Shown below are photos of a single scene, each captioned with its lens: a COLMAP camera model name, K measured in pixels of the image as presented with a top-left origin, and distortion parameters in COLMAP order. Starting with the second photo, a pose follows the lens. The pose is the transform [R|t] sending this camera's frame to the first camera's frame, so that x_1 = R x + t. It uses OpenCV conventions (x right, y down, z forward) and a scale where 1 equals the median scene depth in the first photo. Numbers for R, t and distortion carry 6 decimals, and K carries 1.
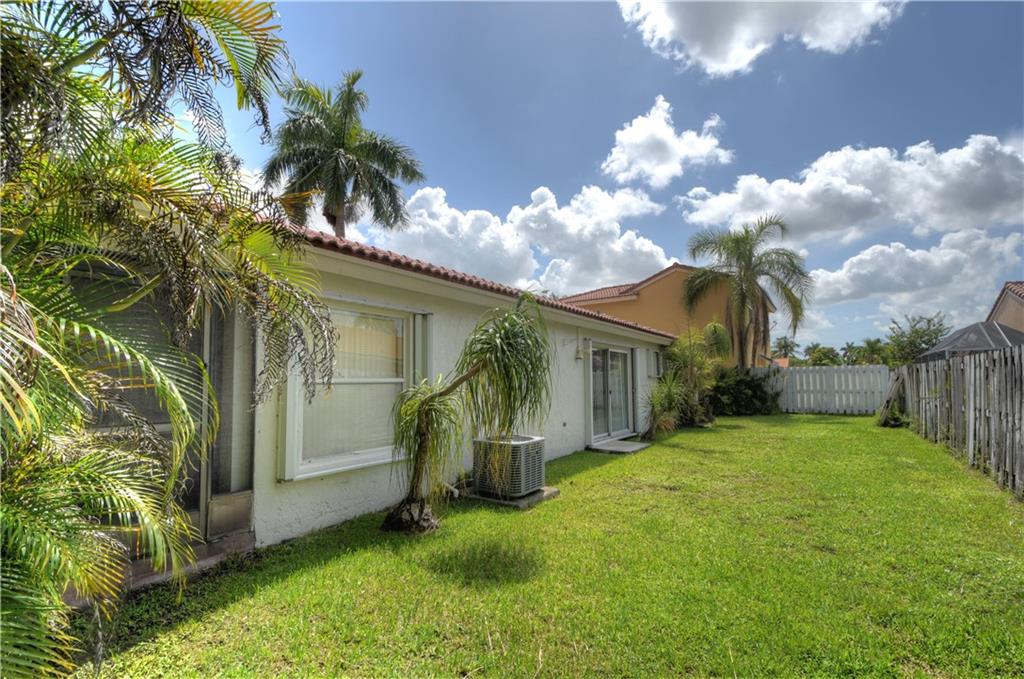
lens RADIAL K [[441.9, 0, 511.2], [0, 441.9, 345.7], [0, 0, 1]] dist [-0.001189, -0.000182]
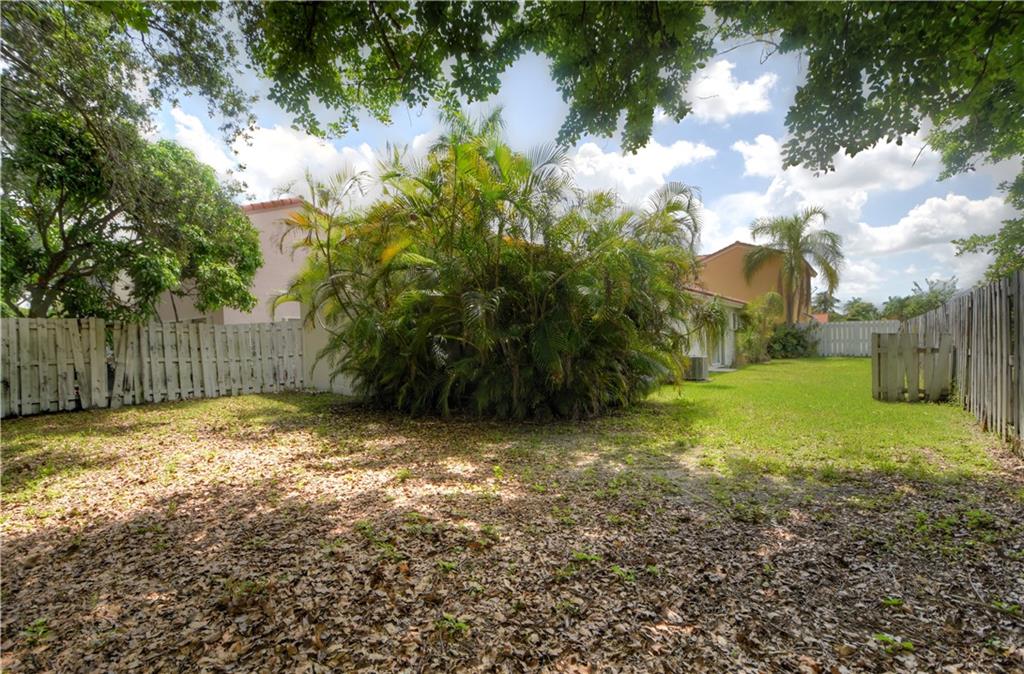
lens RADIAL K [[478.5, 0, 513.3], [0, 478.5, 331.8], [0, 0, 1]] dist [-0.000144, 0.000141]
pose [[0.999705, -0.007485, -0.023089, -0.253960], [0.008951, 0.997905, 0.064081, -0.022189], [0.022561, -0.064269, 0.997678, -0.420863]]
